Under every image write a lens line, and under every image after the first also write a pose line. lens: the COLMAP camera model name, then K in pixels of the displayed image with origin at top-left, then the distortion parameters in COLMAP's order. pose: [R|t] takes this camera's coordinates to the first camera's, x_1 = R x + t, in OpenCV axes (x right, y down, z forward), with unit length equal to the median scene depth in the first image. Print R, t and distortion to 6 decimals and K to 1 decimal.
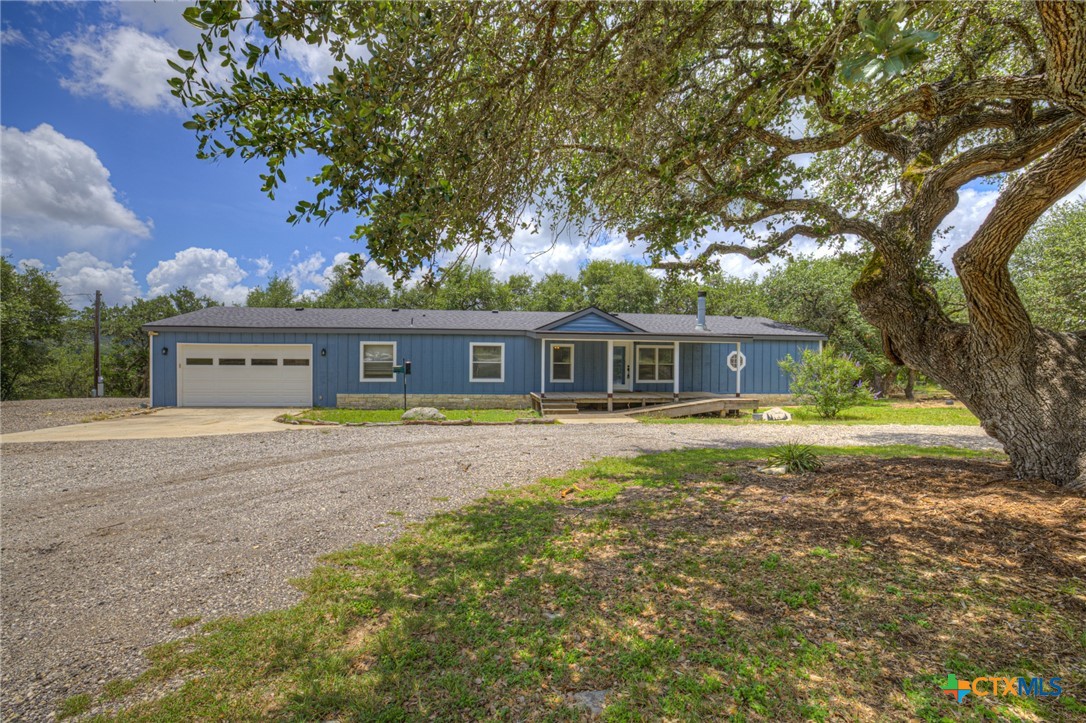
lens RADIAL K [[447.7, 0, 568.5], [0, 447.7, 362.1], [0, 0, 1]] dist [-0.021793, 0.000054]
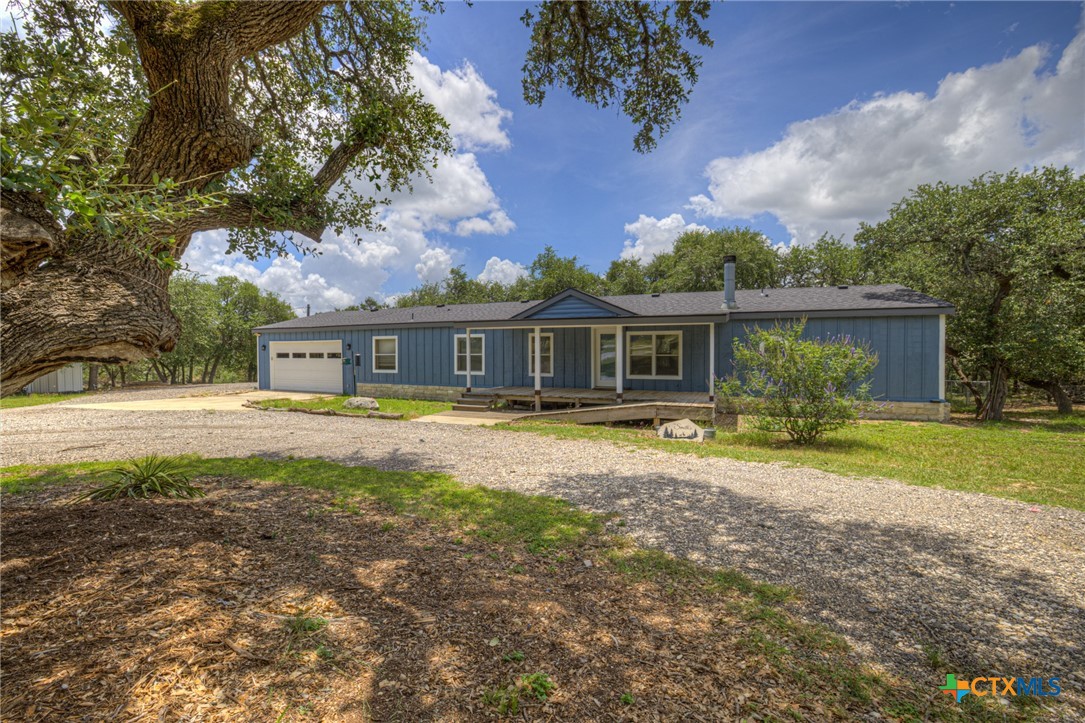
lens RADIAL K [[447.3, 0, 568.0], [0, 447.3, 362.1], [0, 0, 1]] dist [-0.021793, 0.000054]
pose [[0.863685, 0.000627, -0.504032, 0.513781], [0.003710, 0.999964, 0.007601, 0.011074], [0.504019, -0.008435, 0.863651, 0.282720]]
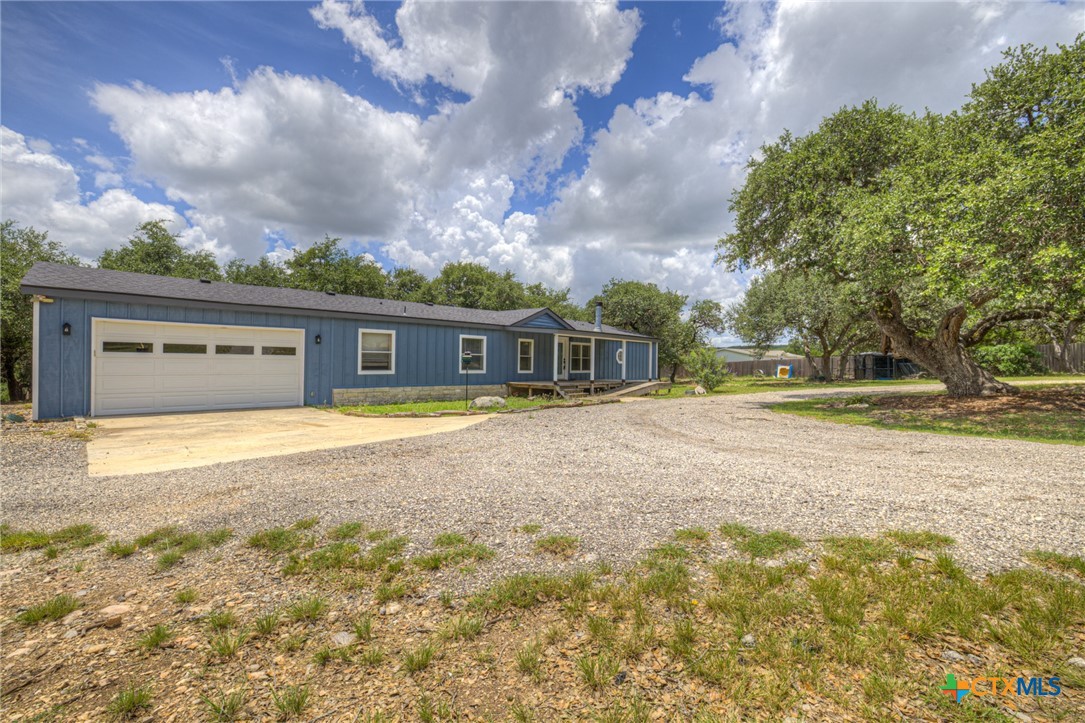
lens RADIAL K [[447.3, 0, 568.0], [0, 447.3, 362.1], [0, 0, 1]] dist [-0.021793, 0.000054]
pose [[0.770842, 0.005594, 0.637002, -0.704810], [-0.017837, 0.999759, 0.012805, 0.001070], [-0.636777, -0.021233, 0.770756, 0.061417]]
